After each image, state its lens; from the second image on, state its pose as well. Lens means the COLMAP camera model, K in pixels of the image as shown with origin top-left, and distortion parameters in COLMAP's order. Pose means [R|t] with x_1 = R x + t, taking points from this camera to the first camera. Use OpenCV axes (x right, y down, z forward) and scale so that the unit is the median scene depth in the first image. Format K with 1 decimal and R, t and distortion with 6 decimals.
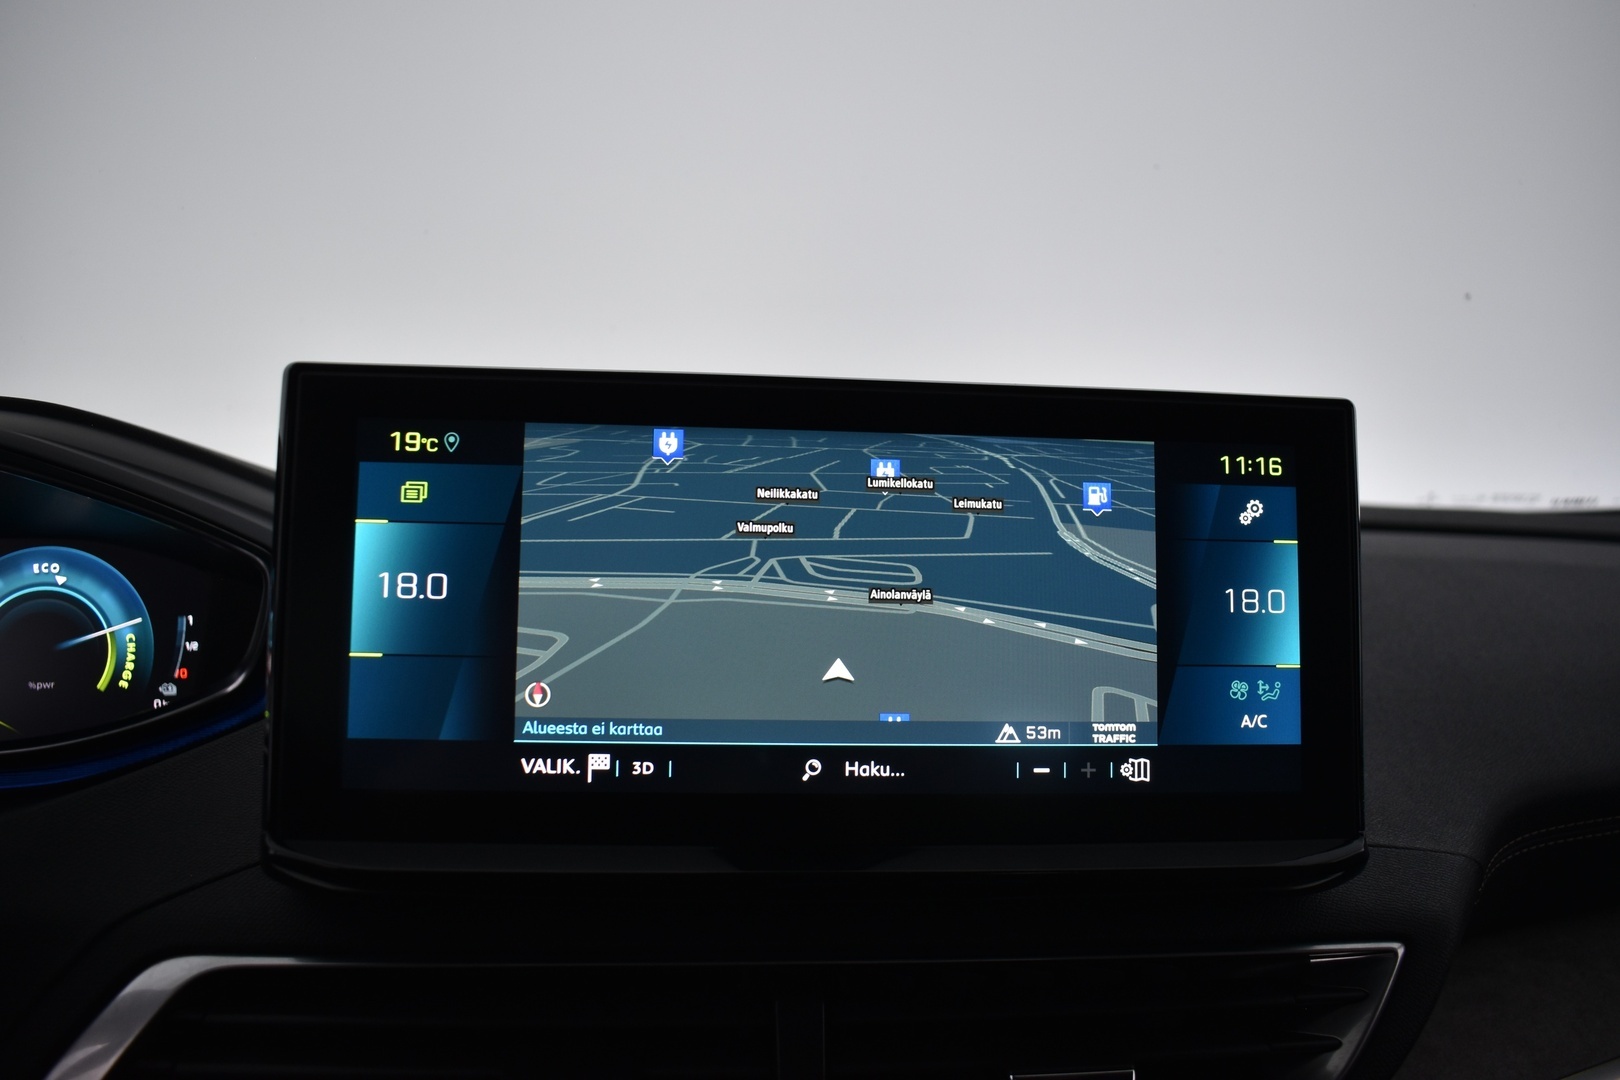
lens RADIAL K [[1225.0, 0, 817.0], [0, 1225.0, 547.5], [0, 0, 1]] dist [-0.088206, 0.009759]
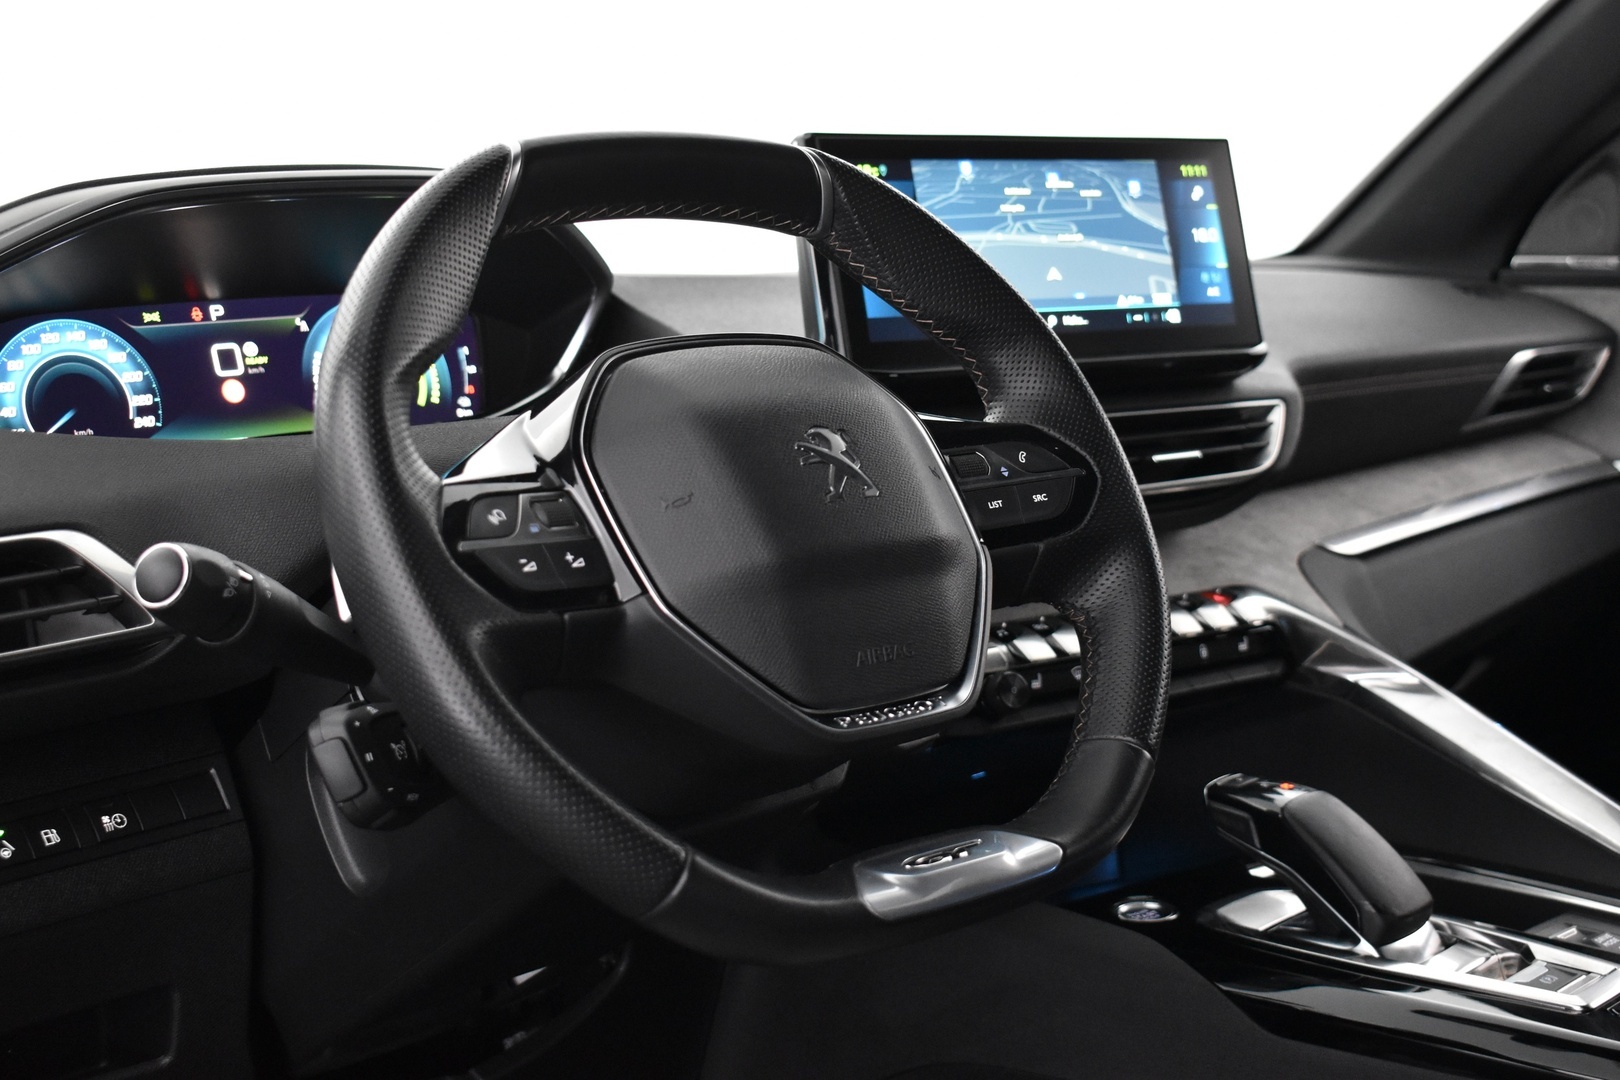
lens RADIAL K [[2156.8, 0, 805.3], [0, 2156.8, 539.3], [0, 0, 1]] dist [-0.046223, 0.000000]
pose [[0.881318, -0.118965, 0.457304, -1.998125], [0.122036, 0.992261, 0.022944, 0.396033], [-0.456494, 0.035587, 0.889015, -1.951888]]
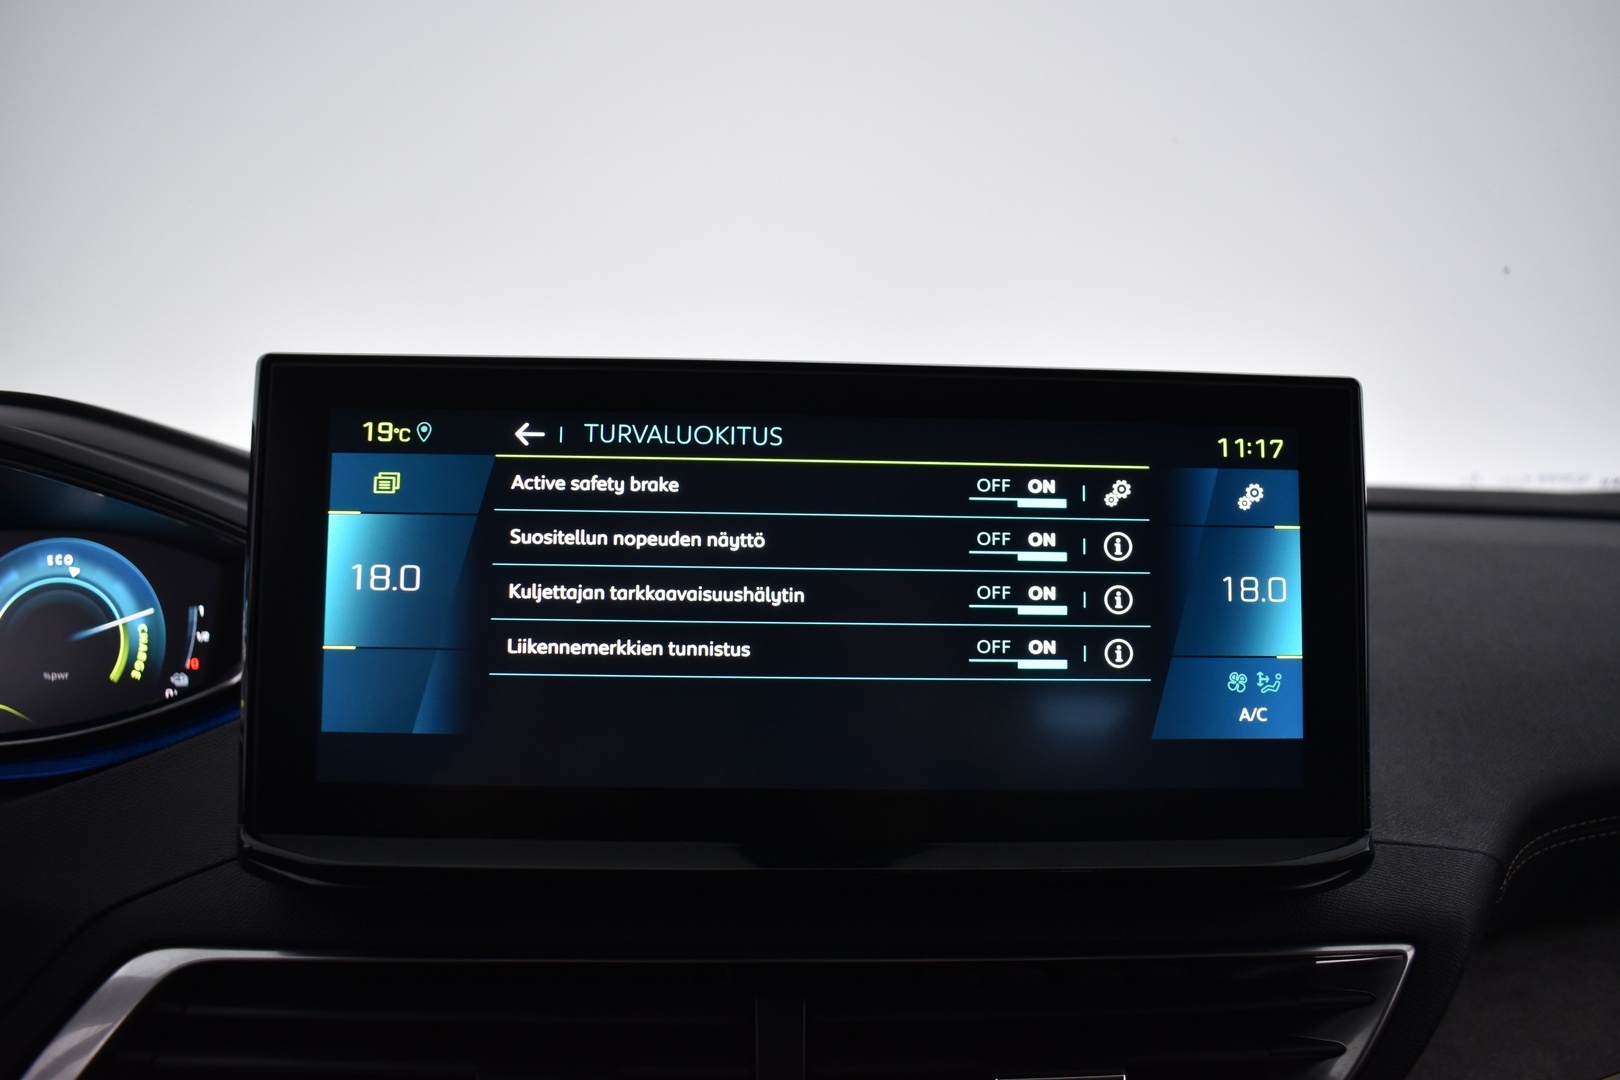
lens RADIAL K [[1225.0, 0, 821.3], [0, 1225.0, 543.2], [0, 0, 1]] dist [-0.088206, 0.009759]
pose [[0.999133, -0.005747, -0.041231, 0.058879], [0.006131, 0.999939, 0.009198, -0.003229], [0.041176, -0.009443, 0.999107, 0.026676]]
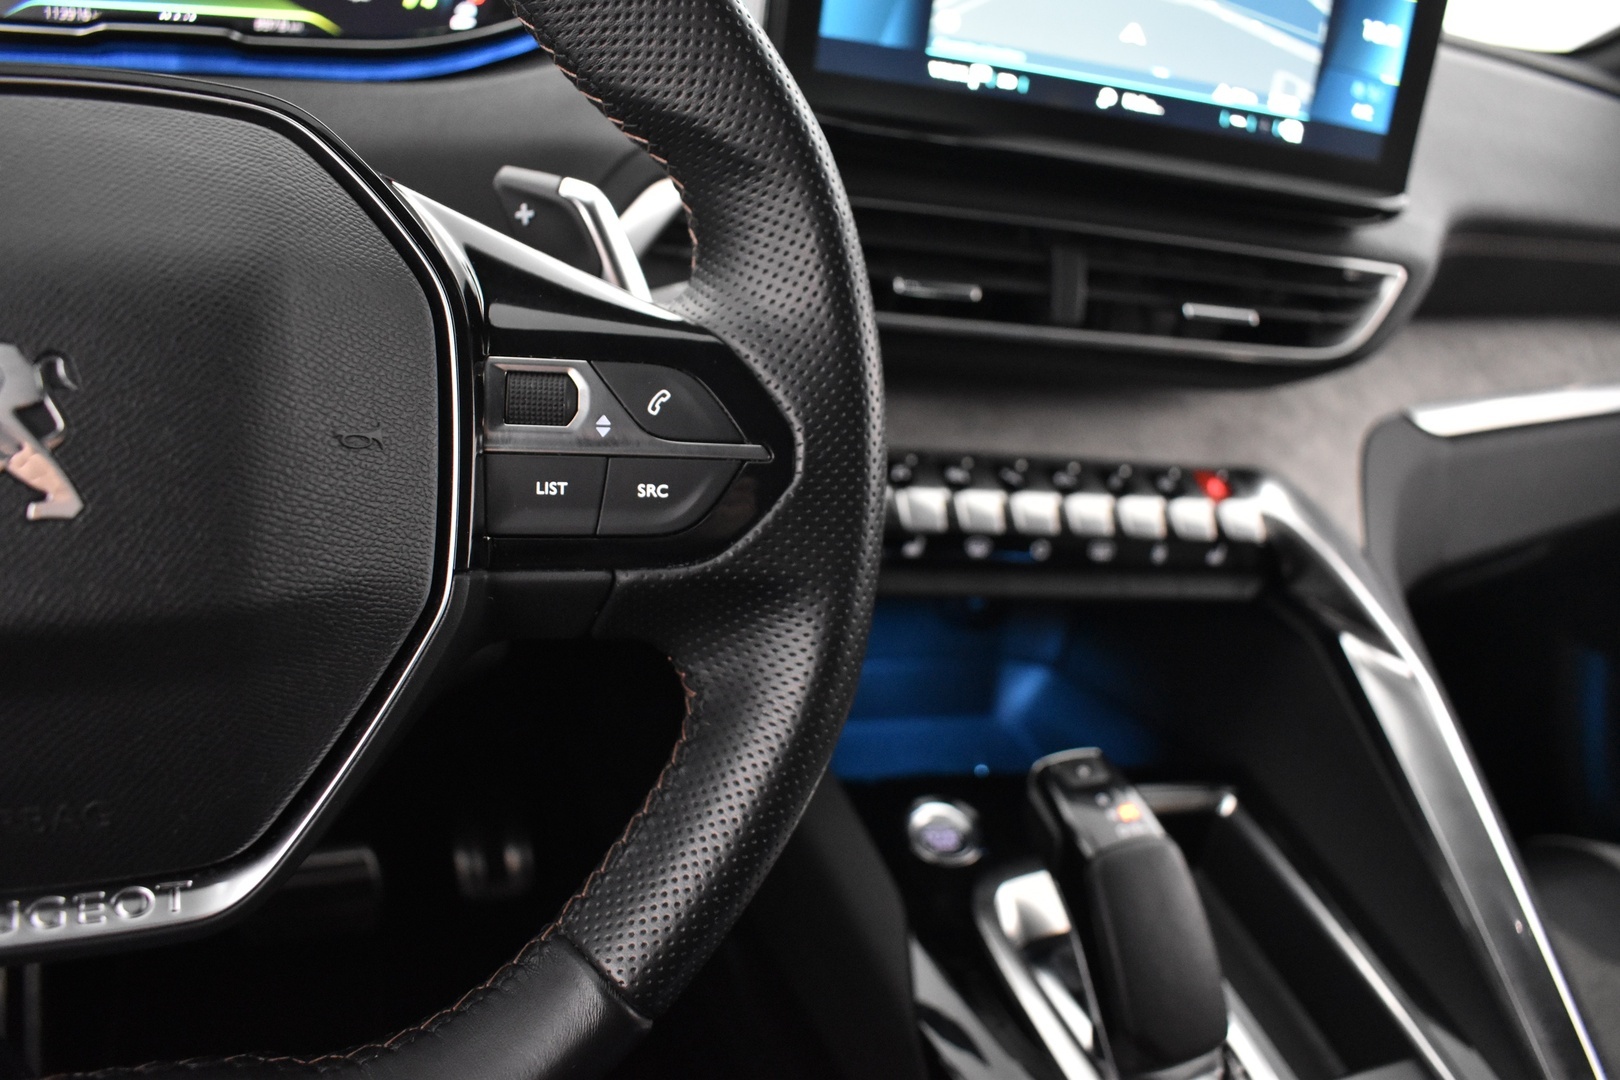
lens RADIAL K [[1225.0, 0, 813.2], [0, 1225.0, 542.6], [0, 0, 1]] dist [-0.088206, 0.009759]
pose [[0.982453, 0.057791, 0.177330, -0.580131], [-0.124419, 0.911385, 0.392296, 0.136800], [-0.138945, -0.407476, 0.902584, -0.522753]]
